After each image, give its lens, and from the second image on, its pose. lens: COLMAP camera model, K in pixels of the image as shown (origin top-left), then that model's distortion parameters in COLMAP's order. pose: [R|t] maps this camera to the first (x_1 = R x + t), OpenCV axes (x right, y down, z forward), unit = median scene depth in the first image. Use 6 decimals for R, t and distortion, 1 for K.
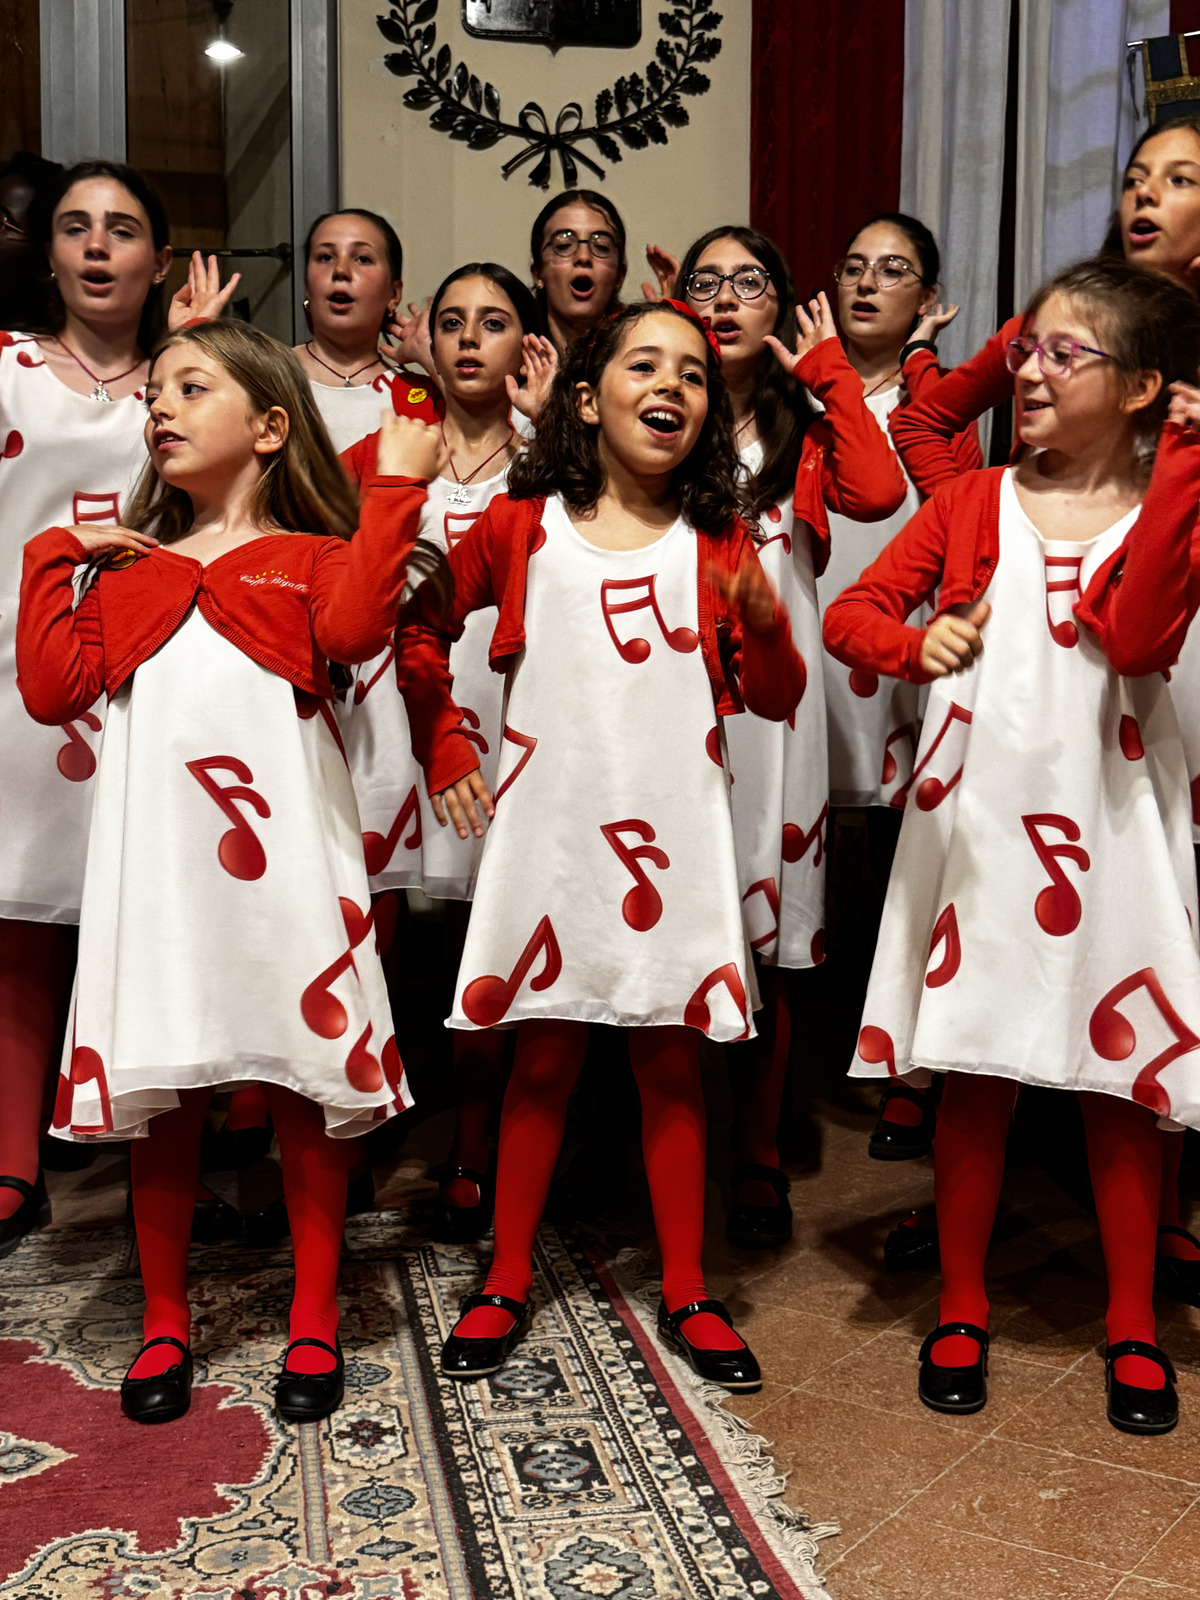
lens RADIAL K [[1954.9, 0, 589.4], [0, 1954.9, 809.7], [0, 0, 1]] dist [0.024877, 0.000000]
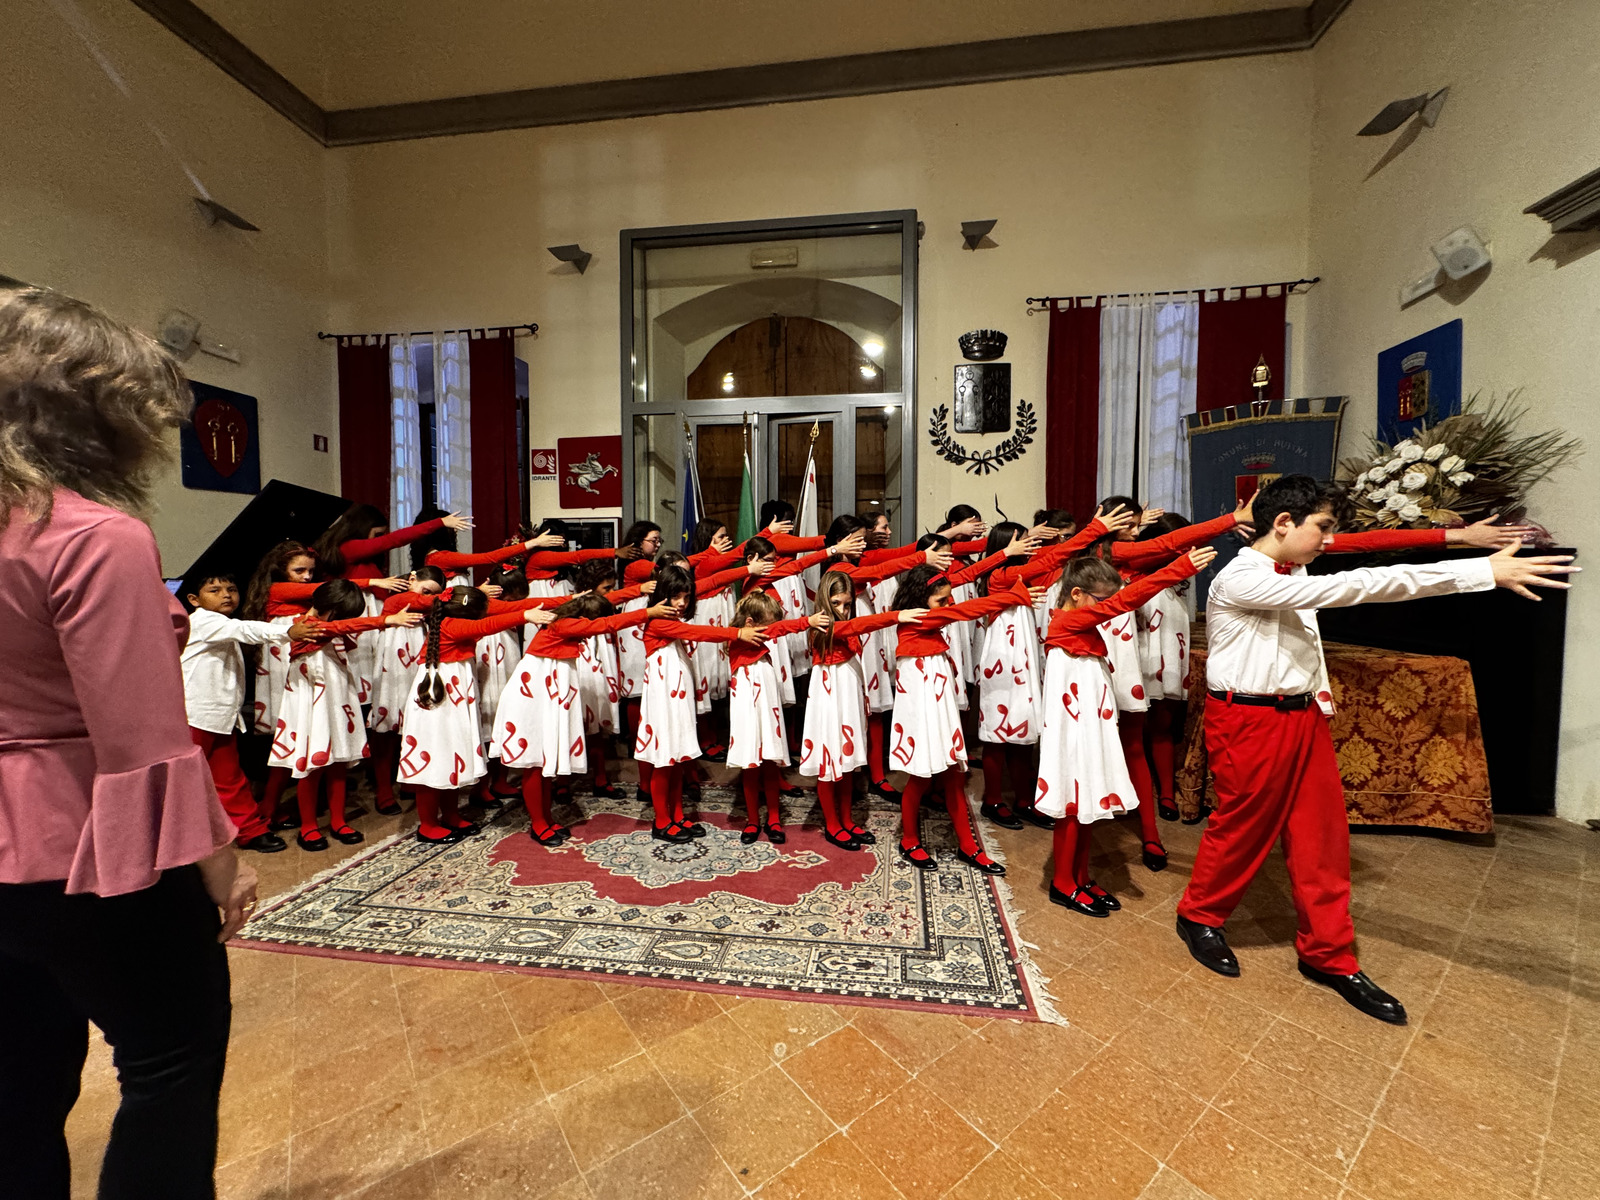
lens RADIAL K [[640.2, 0, 801.7], [0, 640.2, 596.9], [0, 0, 1]] dist [-0.001862, 0.000315]
pose [[0.947378, 0.010157, -0.319954, 0.092917], [-0.022355, 0.999156, -0.034473, -0.153111], [0.319334, 0.039812, 0.946806, -0.259361]]
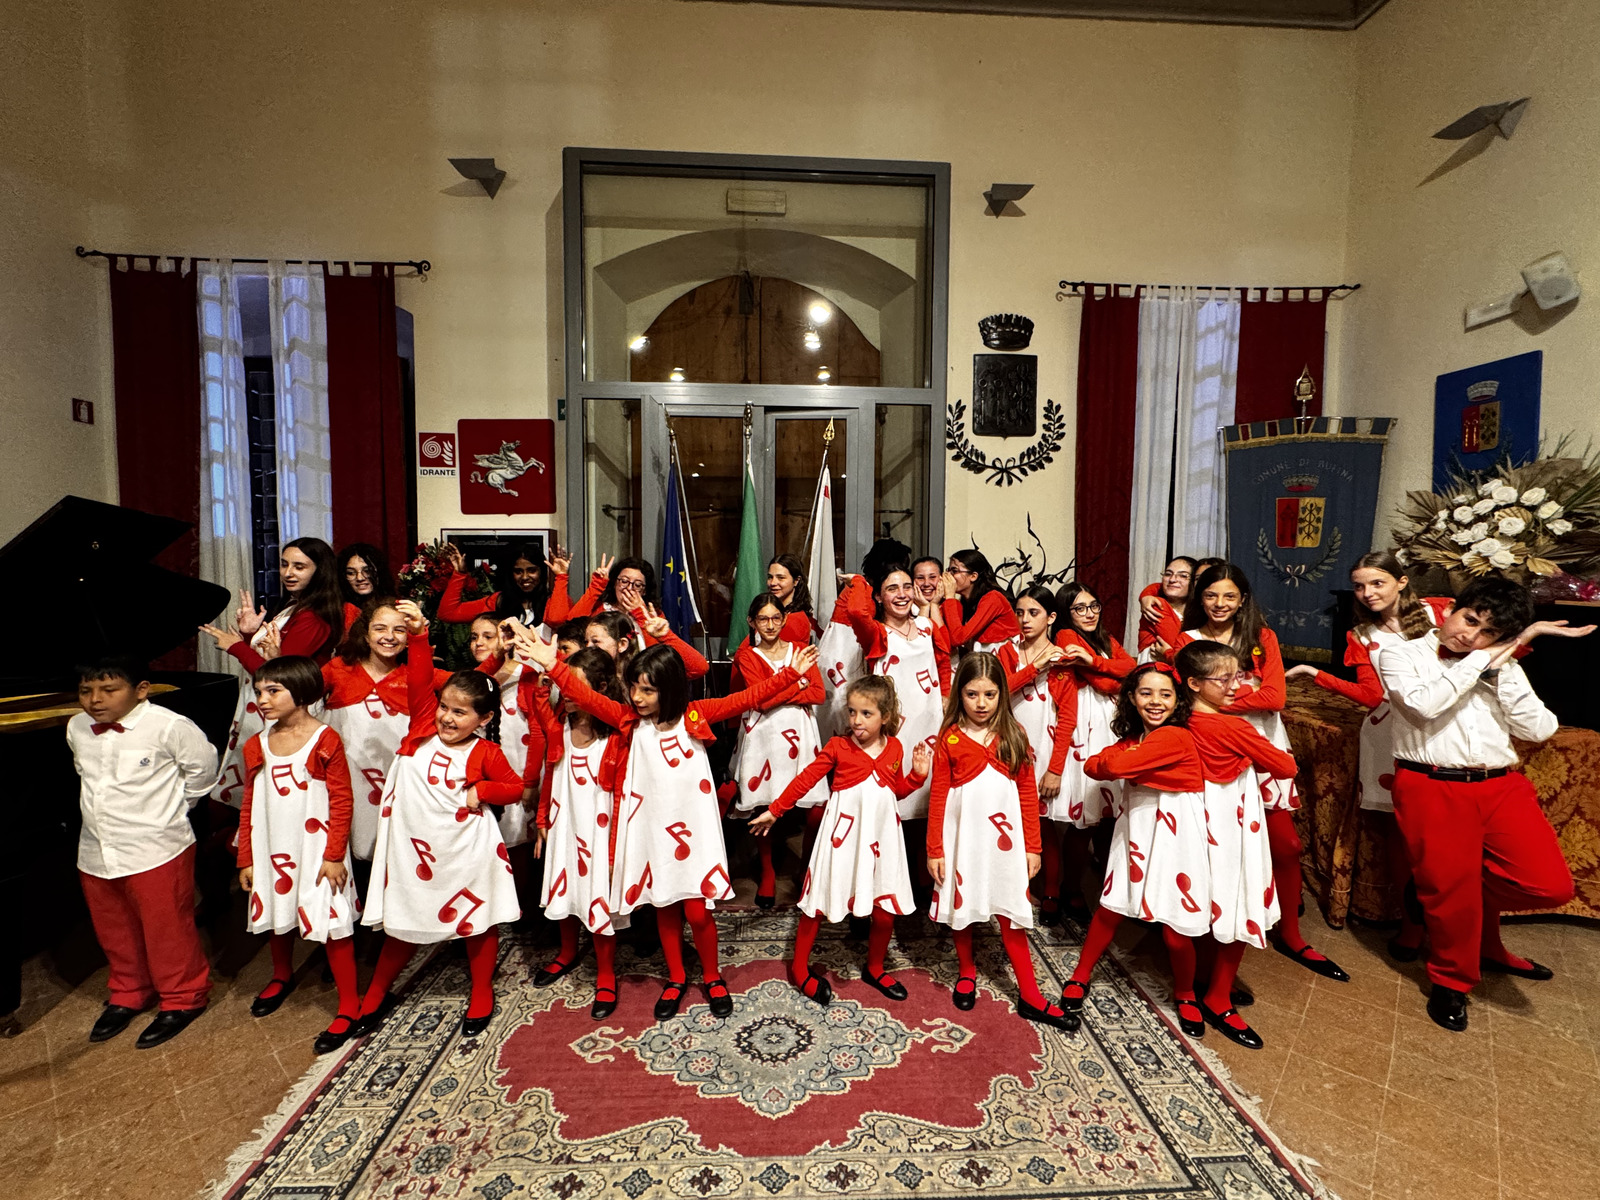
lens RADIAL K [[736.1, 0, 801.3], [0, 736.1, 596.6], [0, 0, 1]] dist [-0.001865, 0.000390]
pose [[0.990603, 0.013324, -0.136115, -0.363011], [-0.015775, 0.999732, -0.016946, -0.313065], [0.135853, 0.018934, 0.990548, -0.178318]]
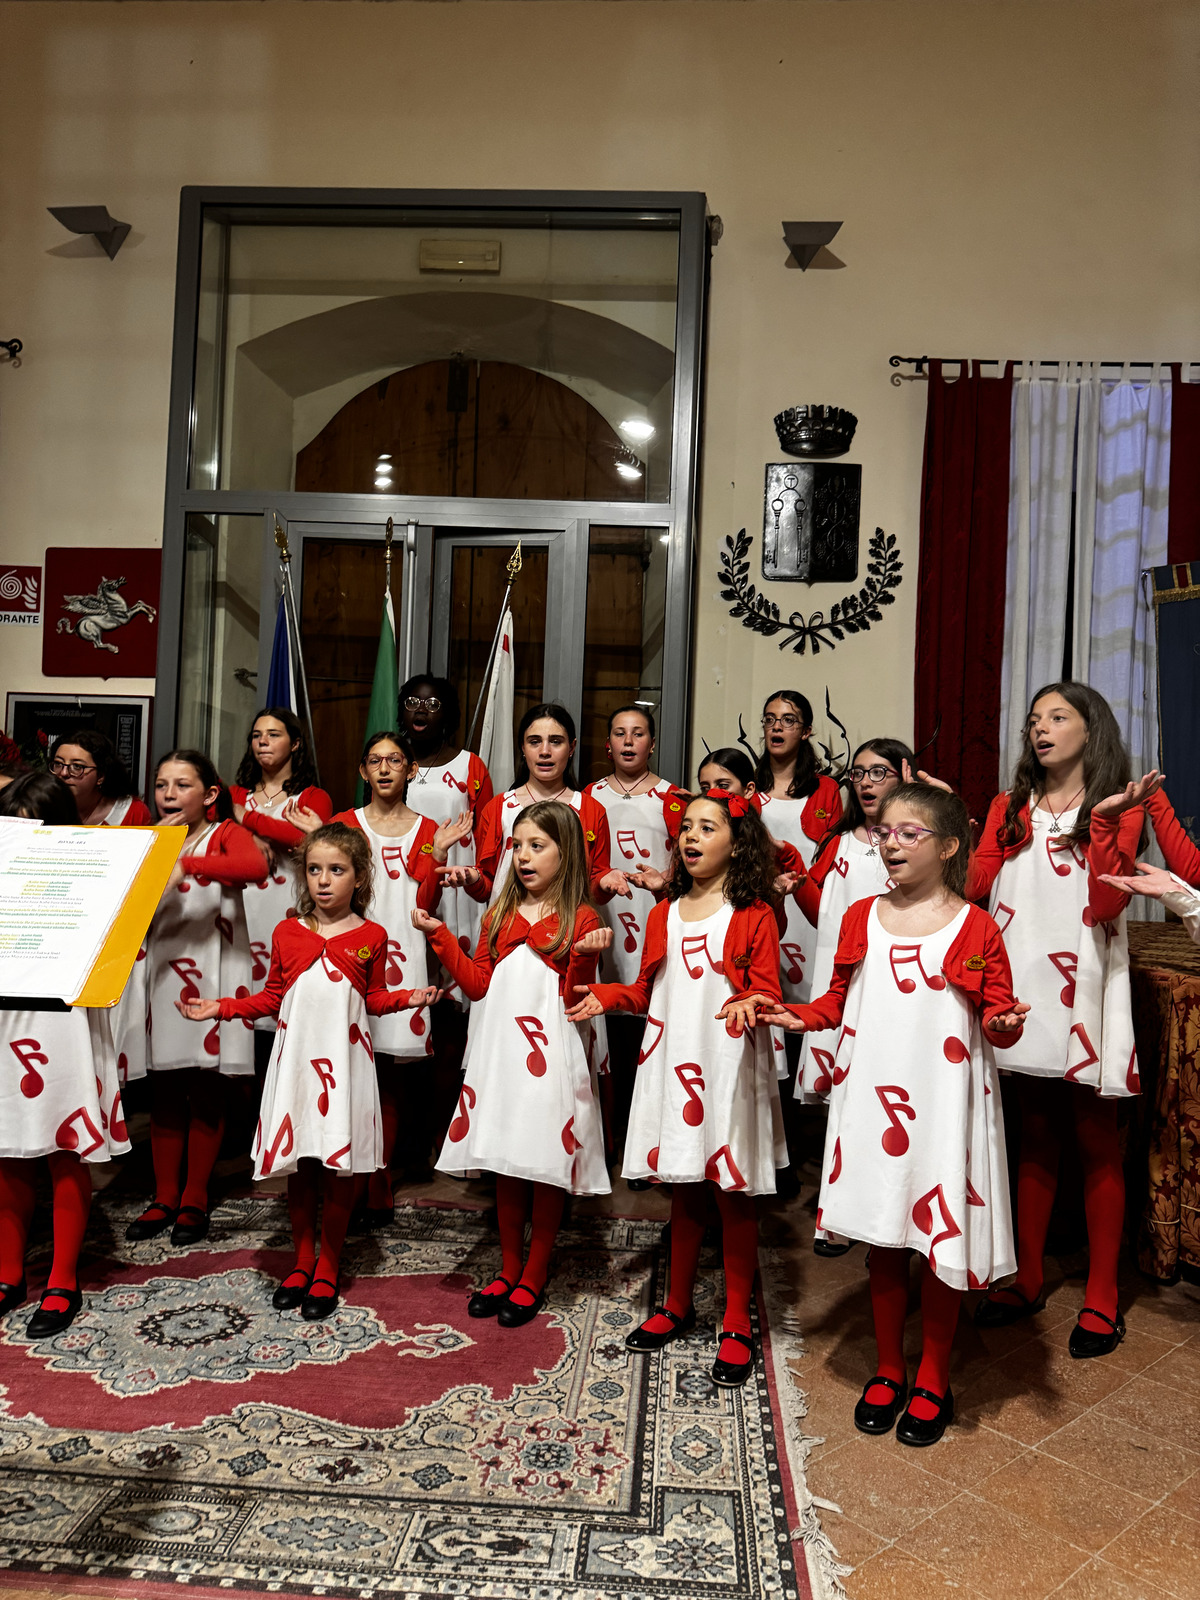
lens RADIAL K [[1138.9, 0, 611.0], [0, 1138.9, 794.2], [0, 0, 1]] dist [0.014170, -0.019579]
pose [[0.969493, 0.028863, -0.243412, 0.155944], [-0.054591, 0.993527, -0.099623, -0.139745], [0.238961, 0.109872, 0.964793, -0.214193]]
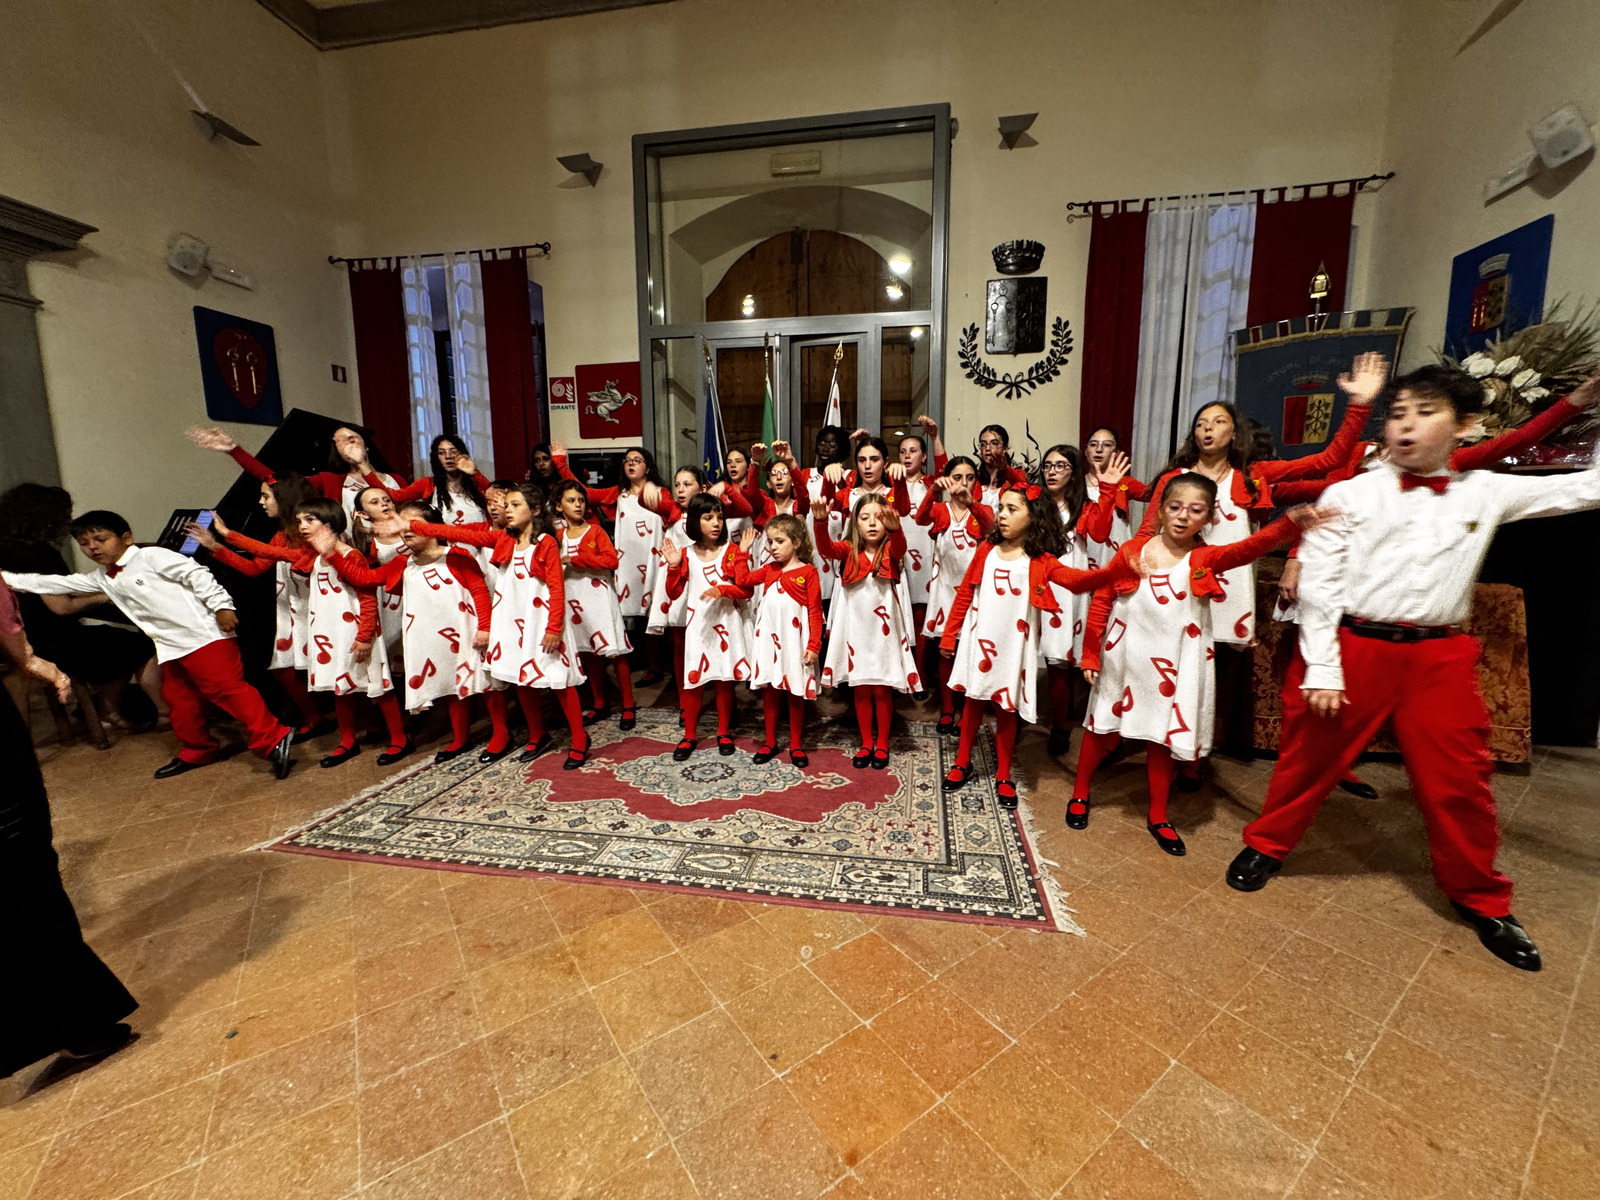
lens RADIAL K [[640.2, 0, 801.9], [0, 640.2, 597.5], [0, 0, 1]] dist [-0.001862, 0.000315]
pose [[0.935880, 0.042890, -0.349699, 0.085610], [-0.020416, 0.997497, 0.067703, -0.135741], [0.351728, -0.056222, 0.934413, -0.248560]]
